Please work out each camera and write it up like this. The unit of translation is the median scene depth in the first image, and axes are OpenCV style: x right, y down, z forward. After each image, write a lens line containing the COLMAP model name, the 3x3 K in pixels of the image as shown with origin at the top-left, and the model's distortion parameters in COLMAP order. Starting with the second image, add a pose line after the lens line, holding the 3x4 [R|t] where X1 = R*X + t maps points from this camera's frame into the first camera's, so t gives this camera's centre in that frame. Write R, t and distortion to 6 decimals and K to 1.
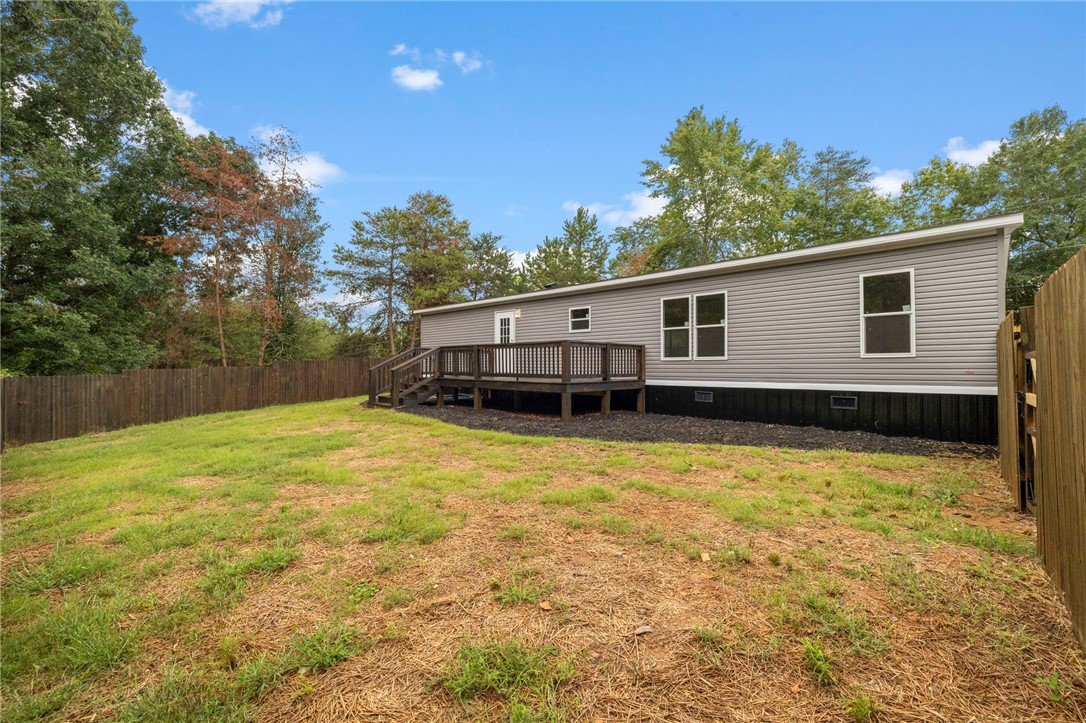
lens RADIAL K [[488.9, 0, 543.1], [0, 488.9, 366.4], [0, 0, 1]] dist [0.000428, 0.000342]
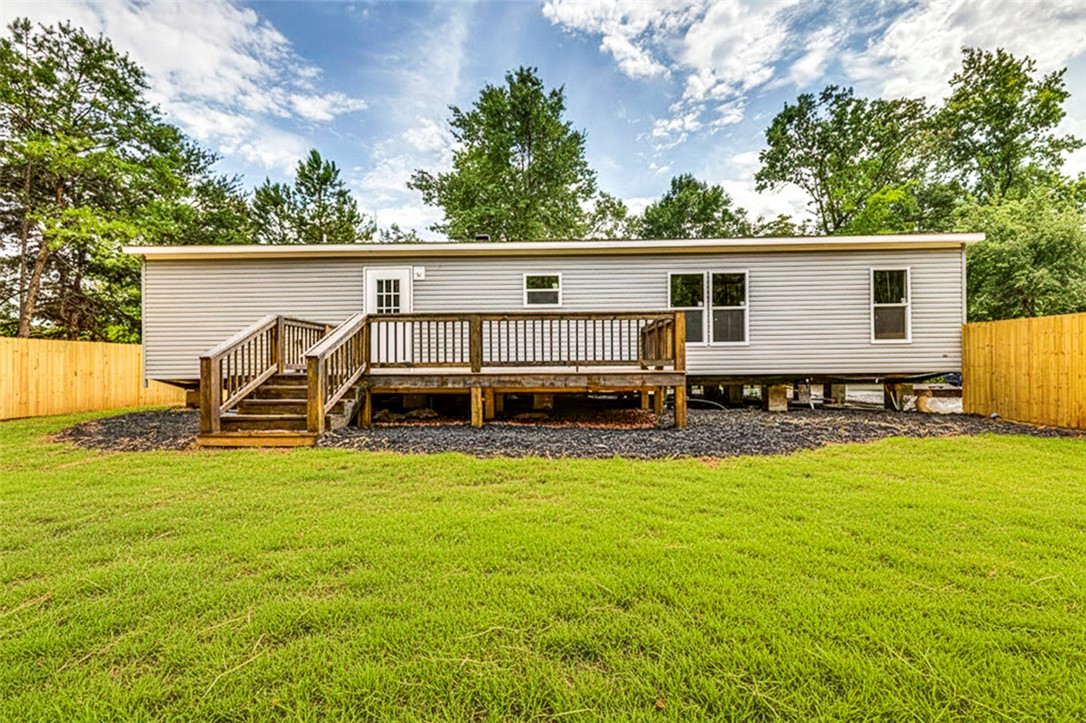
lens RADIAL K [[522.9, 0, 543.0], [0, 522.9, 361.5], [0, 0, 1]] dist [0.003744, 0.000498]
pose [[0.720027, 0.003408, 0.693938, -0.524873], [0.011320, 0.999797, -0.016656, 0.025259], [-0.693854, 0.019848, 0.719842, 0.513681]]
